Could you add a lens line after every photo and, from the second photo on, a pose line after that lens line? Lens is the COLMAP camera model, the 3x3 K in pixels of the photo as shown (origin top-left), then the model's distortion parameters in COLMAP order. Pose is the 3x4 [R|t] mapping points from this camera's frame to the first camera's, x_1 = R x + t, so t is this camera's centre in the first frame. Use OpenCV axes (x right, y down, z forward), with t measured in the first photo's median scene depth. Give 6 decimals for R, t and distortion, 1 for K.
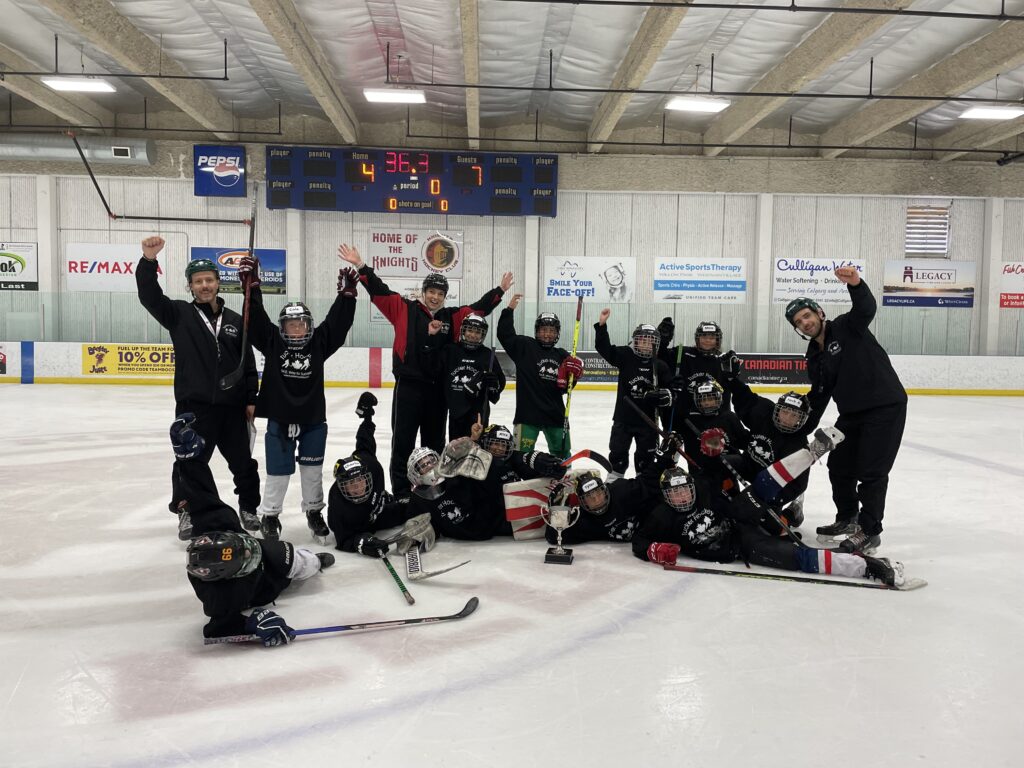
lens RADIAL K [[765.2, 0, 512.9], [0, 765.2, 375.8], [0, 0, 1]] dist [0.098919, -0.117586]
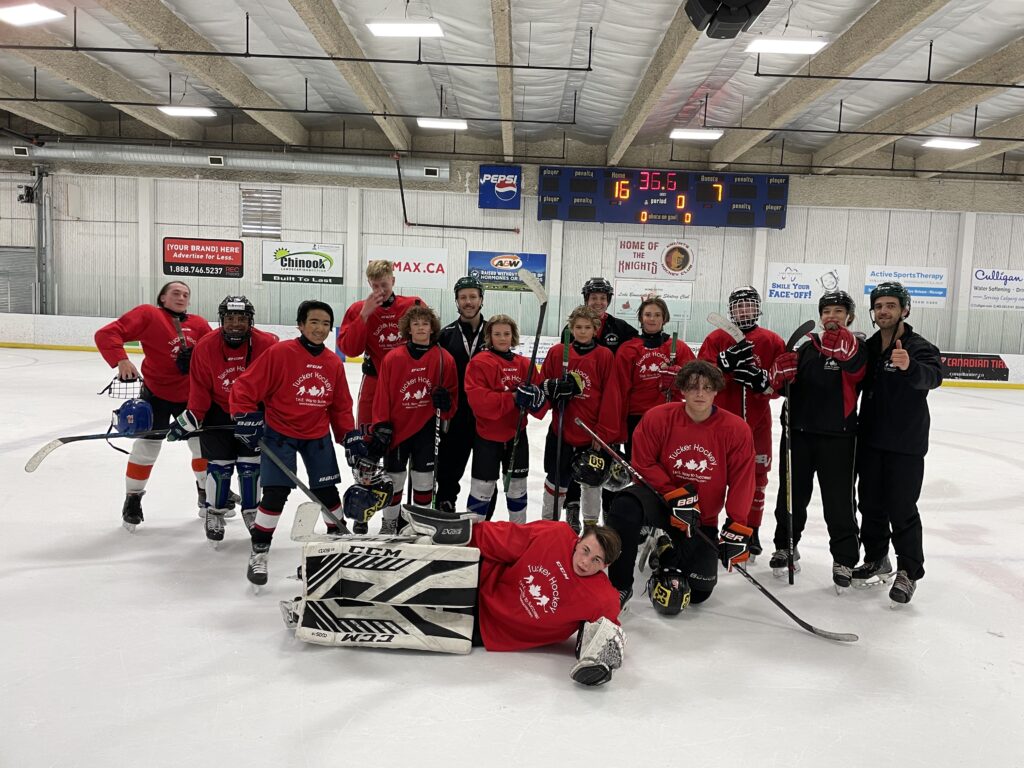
lens RADIAL K [[765.2, 0, 521.7], [0, 765.2, 379.2], [0, 0, 1]] dist [0.098919, -0.117586]
pose [[0.999122, 0.027780, -0.031352, -0.292737], [-0.026748, 0.999102, 0.032868, -0.010327], [0.032237, -0.032001, 0.998968, -0.174830]]
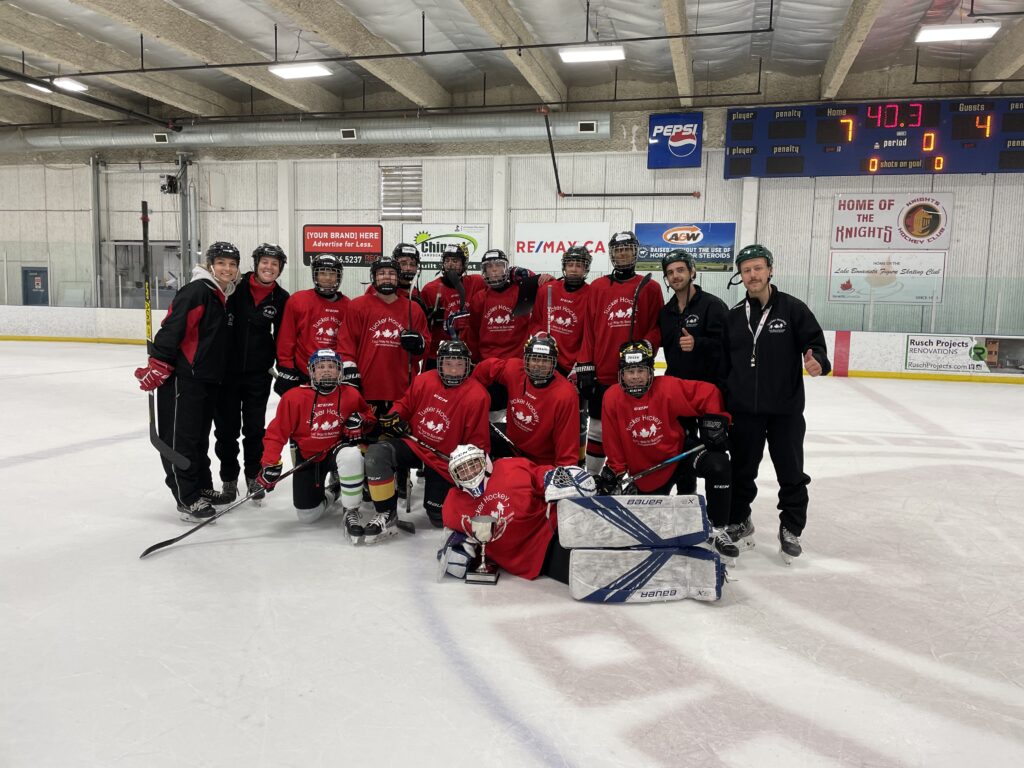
lens RADIAL K [[765.2, 0, 522.1], [0, 765.2, 376.5], [0, 0, 1]] dist [0.098919, -0.117586]
pose [[0.957659, 0.034054, -0.285883, -0.271059], [-0.022773, 0.998829, 0.042693, -0.013989], [0.287002, -0.034374, 0.957313, 0.040832]]
